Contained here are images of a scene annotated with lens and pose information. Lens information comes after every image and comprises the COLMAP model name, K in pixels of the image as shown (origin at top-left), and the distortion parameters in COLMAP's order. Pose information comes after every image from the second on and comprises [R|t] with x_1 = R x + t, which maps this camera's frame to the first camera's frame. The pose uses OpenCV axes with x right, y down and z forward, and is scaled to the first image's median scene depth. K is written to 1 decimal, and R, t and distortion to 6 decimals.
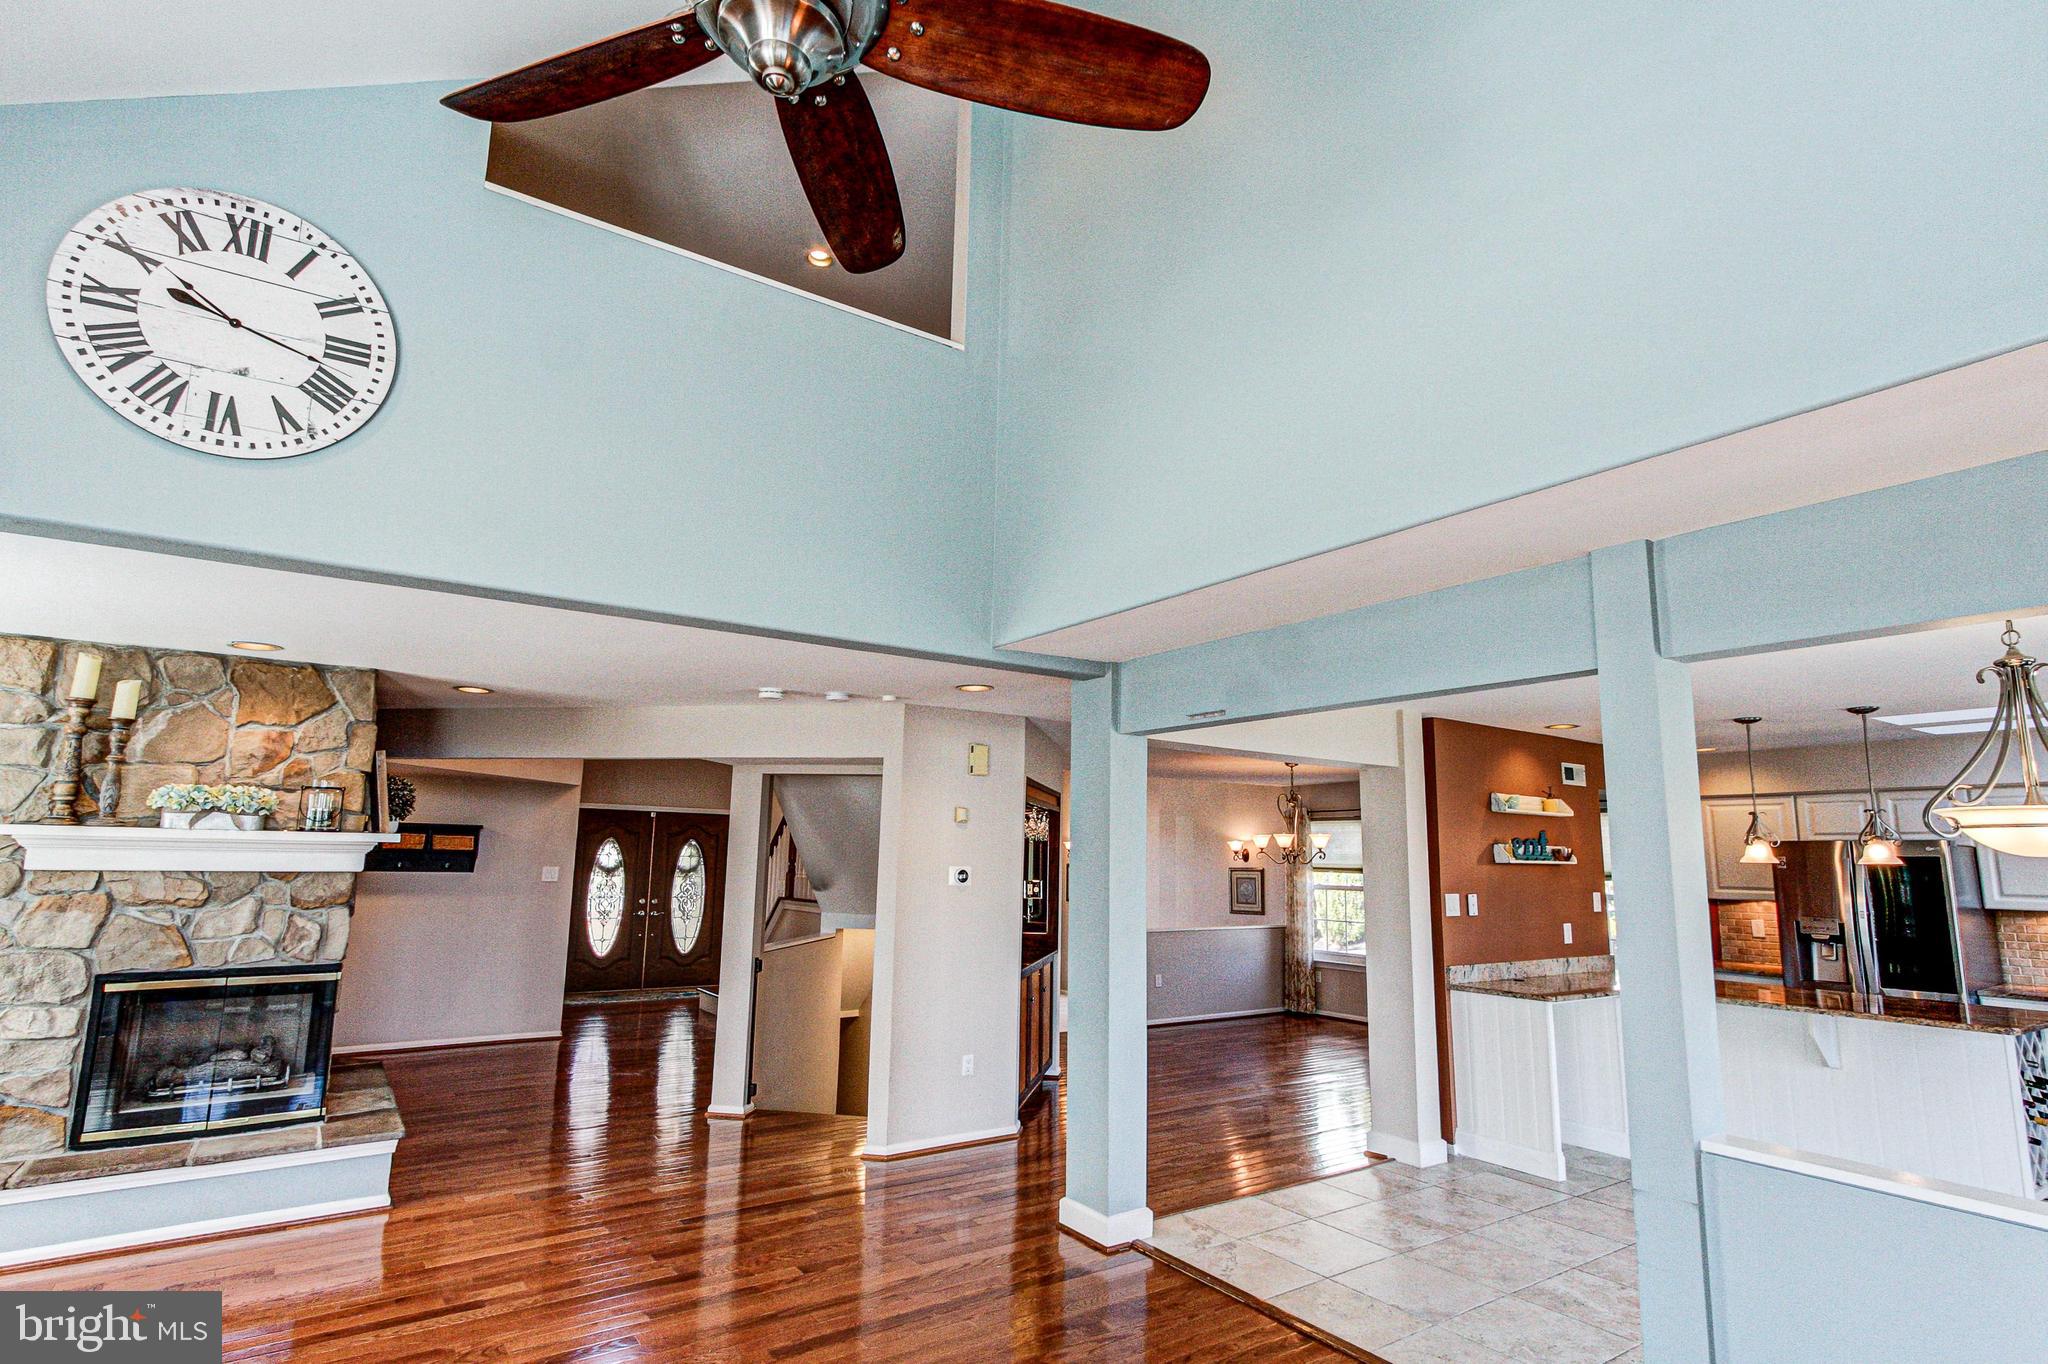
lens RADIAL K [[1008.0, 0, 1019.9], [0, 1008.0, 704.0], [0, 0, 1]] dist [0.000706, 0.001908]
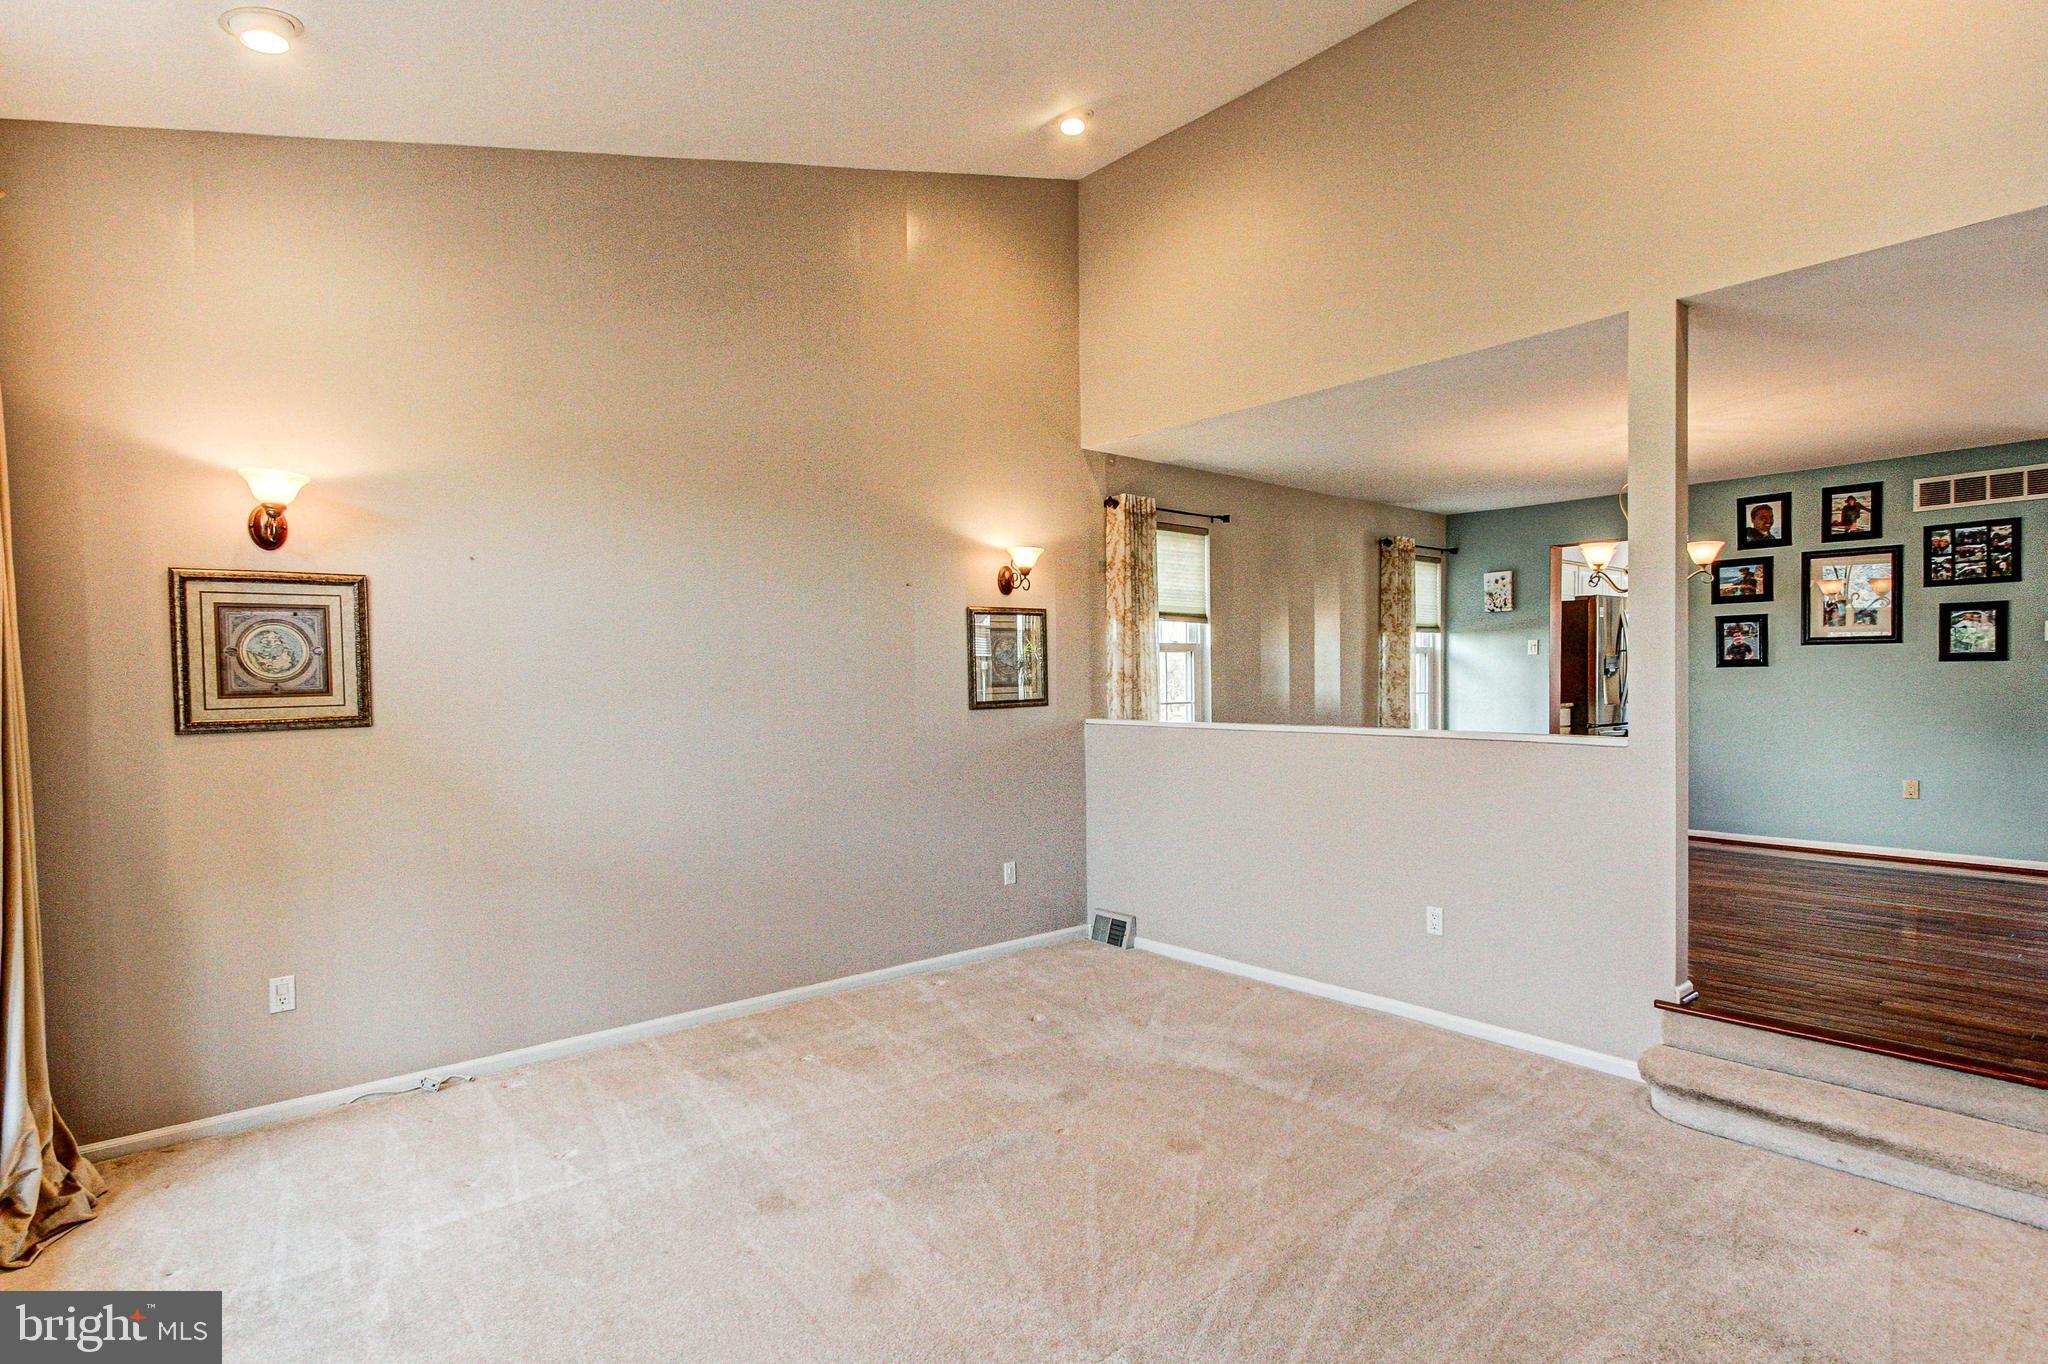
lens RADIAL K [[1028.8, 0, 1021.2], [0, 1028.8, 702.9], [0, 0, 1]] dist [0.002557, 0.001404]
pose [[-0.103125, -0.040852, 0.993829, -0.594739], [-0.143747, 0.989279, 0.025749, 0.472443], [-0.984227, -0.140205, -0.107892, 2.559676]]
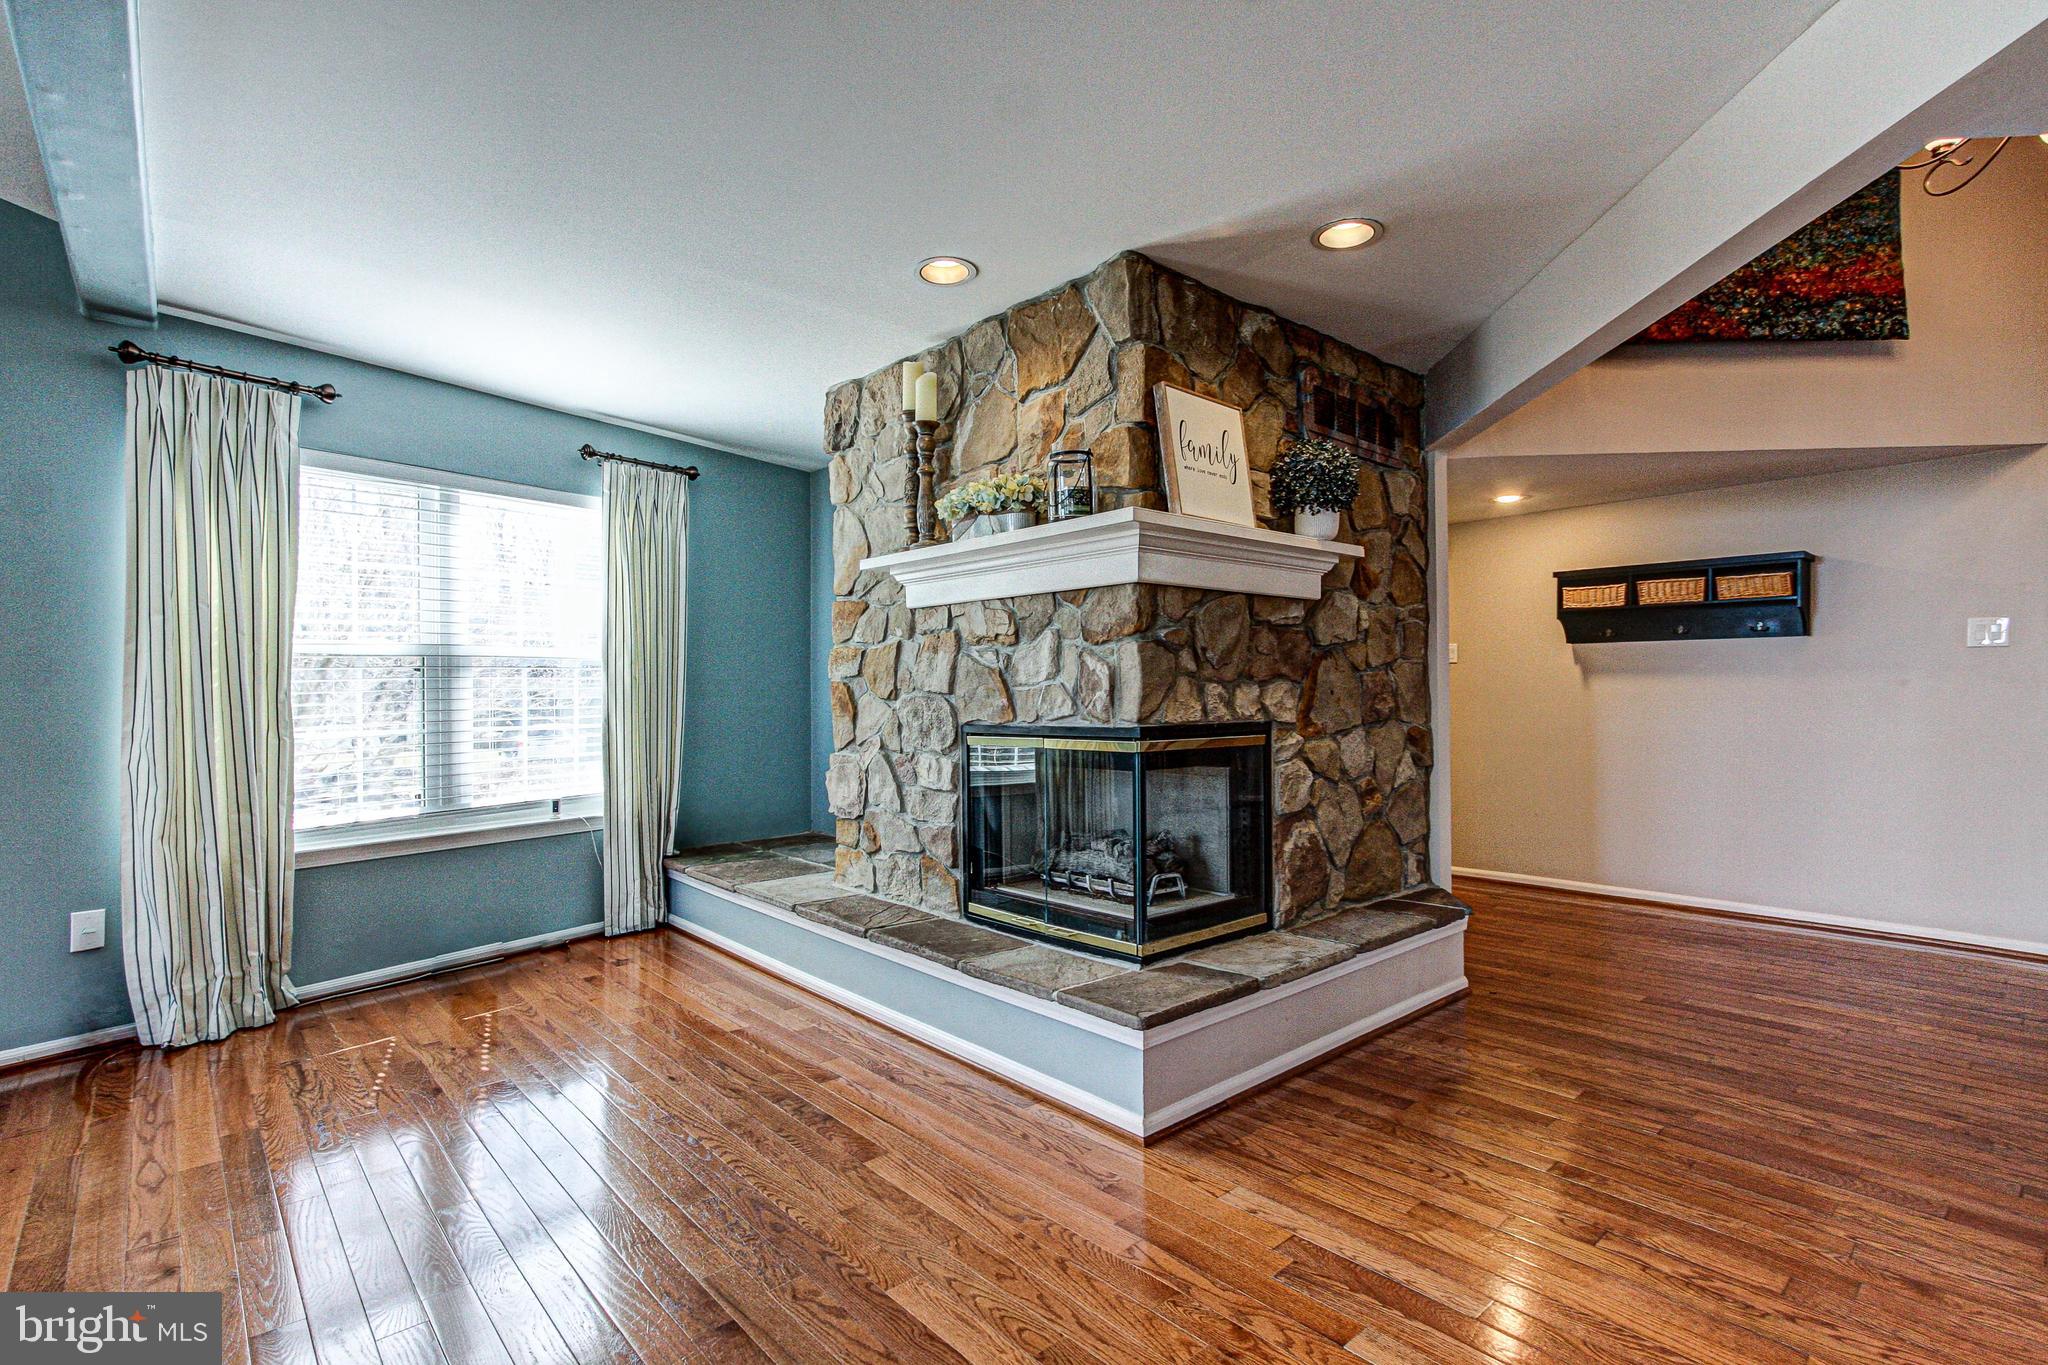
lens RADIAL K [[968.9, 0, 1023.7], [0, 968.9, 696.6], [0, 0, 1]] dist [0.000226, 0.002805]
pose [[0.117314, -0.013345, -0.993005, -0.078452], [0.159477, 0.987186, 0.005574, 0.221801], [0.980206, -0.159015, 0.117939, 0.855426]]
